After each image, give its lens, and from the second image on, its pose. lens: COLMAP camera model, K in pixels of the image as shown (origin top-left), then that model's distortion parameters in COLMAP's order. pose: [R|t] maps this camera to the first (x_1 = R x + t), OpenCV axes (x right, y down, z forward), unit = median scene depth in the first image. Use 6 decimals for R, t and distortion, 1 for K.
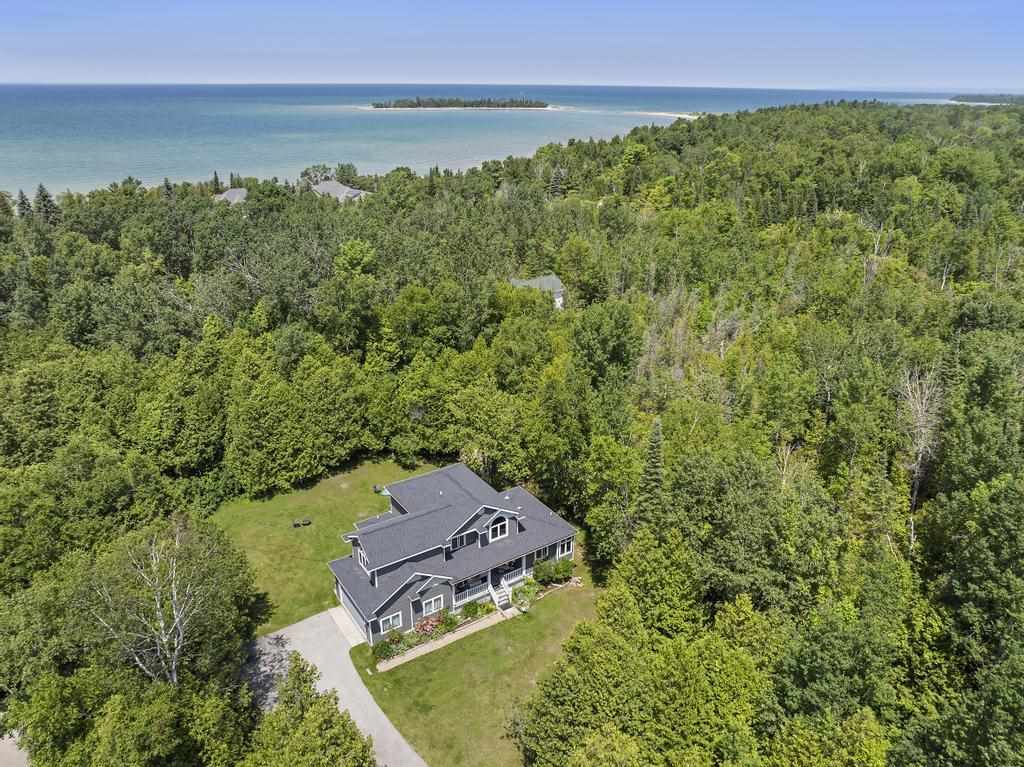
lens RADIAL K [[720.6, 0, 514.6], [0, 720.6, 380.4], [0, 0, 1]] dist [-0.022836, -0.005067]
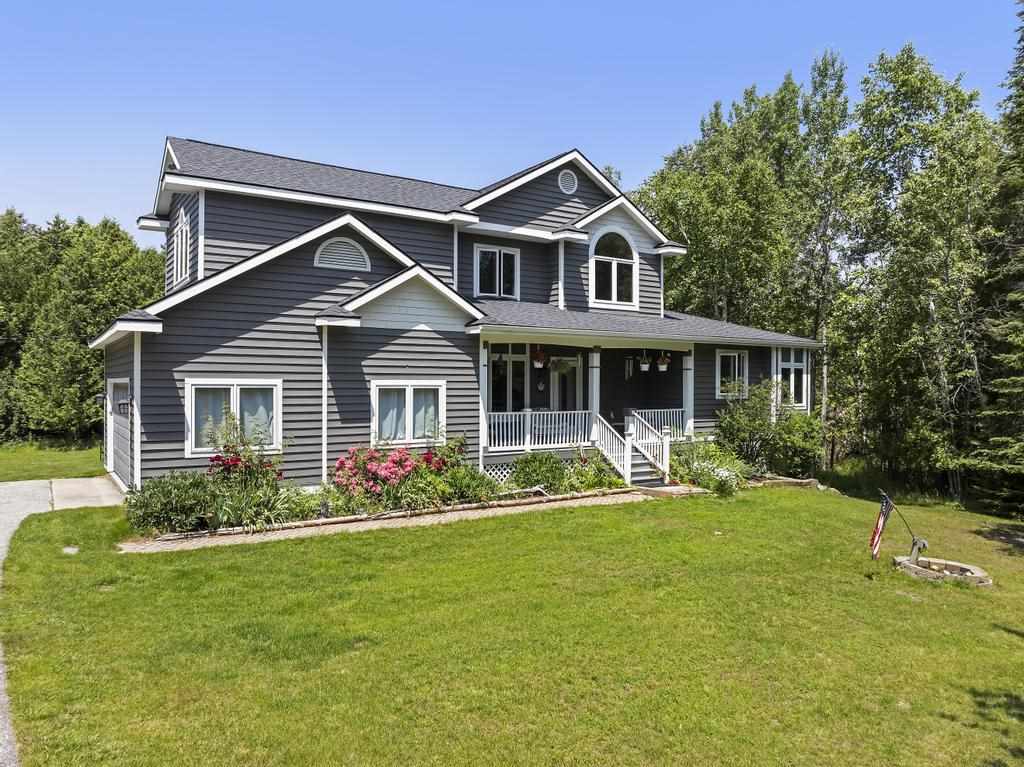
lens RADIAL K [[720.6, 0, 511.4], [0, 720.6, 384.0], [0, 0, 1]] dist [-0.022836, -0.005067]
pose [[0.999858, -0.005505, -0.015942, -0.062593], [-0.000385, 0.937531, -0.347902, 0.355969], [0.016861, 0.347859, 0.937395, 0.659838]]
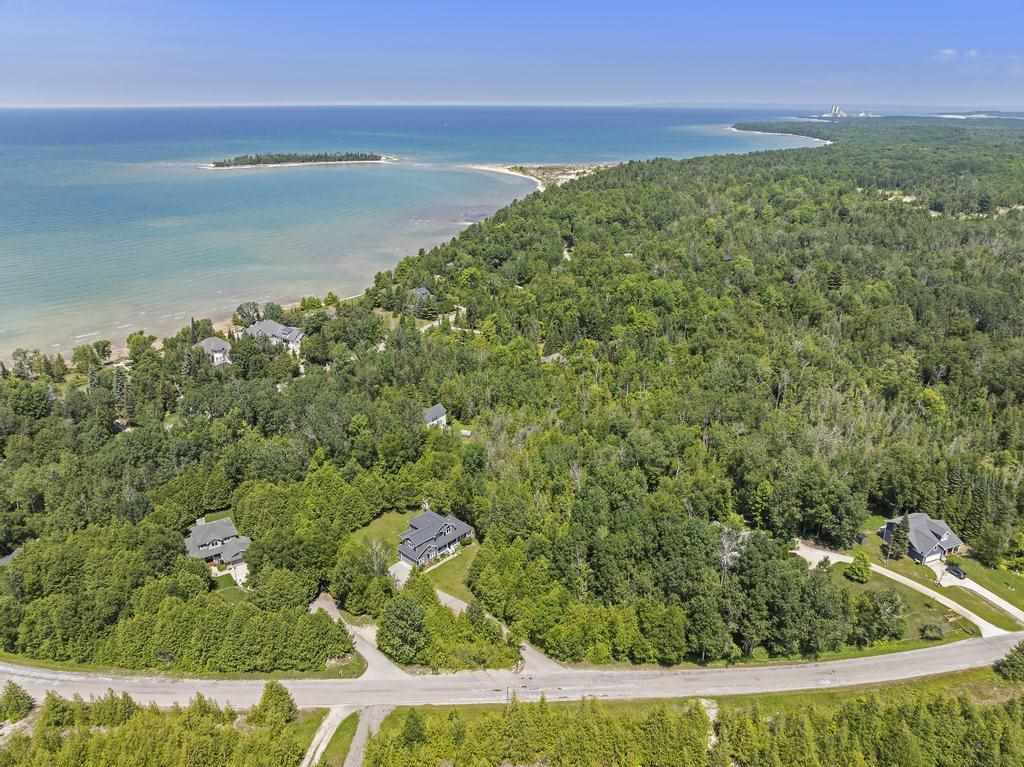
lens RADIAL K [[720.6, 0, 514.5], [0, 720.6, 386.3], [0, 0, 1]] dist [-0.022836, -0.005067]
pose [[0.973870, -0.090129, 0.208455, -0.328748], [0.092491, 0.995712, -0.001592, -0.375728], [-0.207418, 0.020831, 0.978031, -2.088092]]
